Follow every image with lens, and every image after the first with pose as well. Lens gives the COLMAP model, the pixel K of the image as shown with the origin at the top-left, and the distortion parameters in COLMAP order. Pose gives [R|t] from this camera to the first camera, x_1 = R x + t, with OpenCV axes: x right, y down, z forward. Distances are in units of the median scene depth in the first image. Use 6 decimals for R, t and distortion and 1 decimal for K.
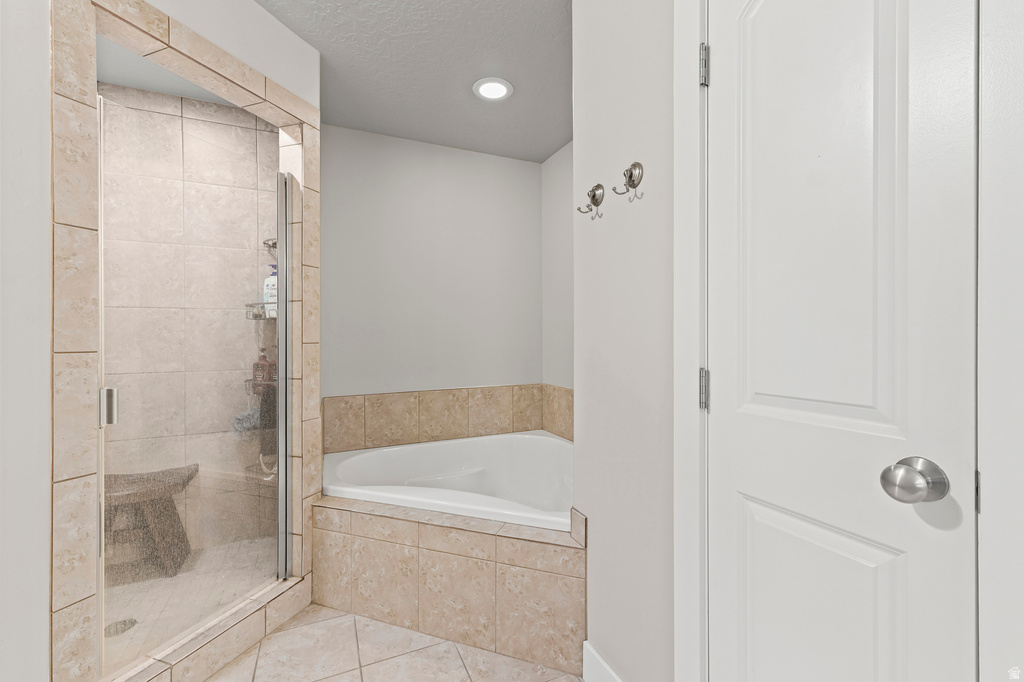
lens RADIAL K [[433.1, 0, 514.4], [0, 433.1, 341.7], [0, 0, 1]] dist [0.007164, 0.000121]
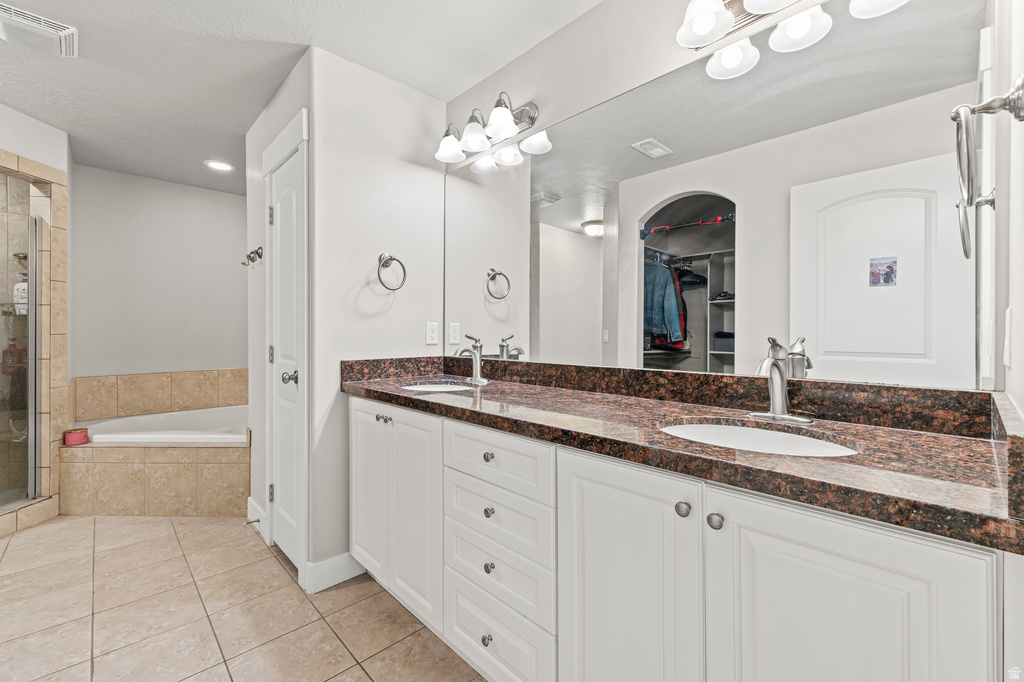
lens RADIAL K [[433.1, 0, 510.1], [0, 433.1, 337.6], [0, 0, 1]] dist [0.007164, 0.000121]
pose [[0.944570, 0.003769, 0.328289, 0.470069], [-0.004253, 0.999991, 0.000755, 0.007204], [-0.328283, -0.002109, 0.944577, -0.858625]]
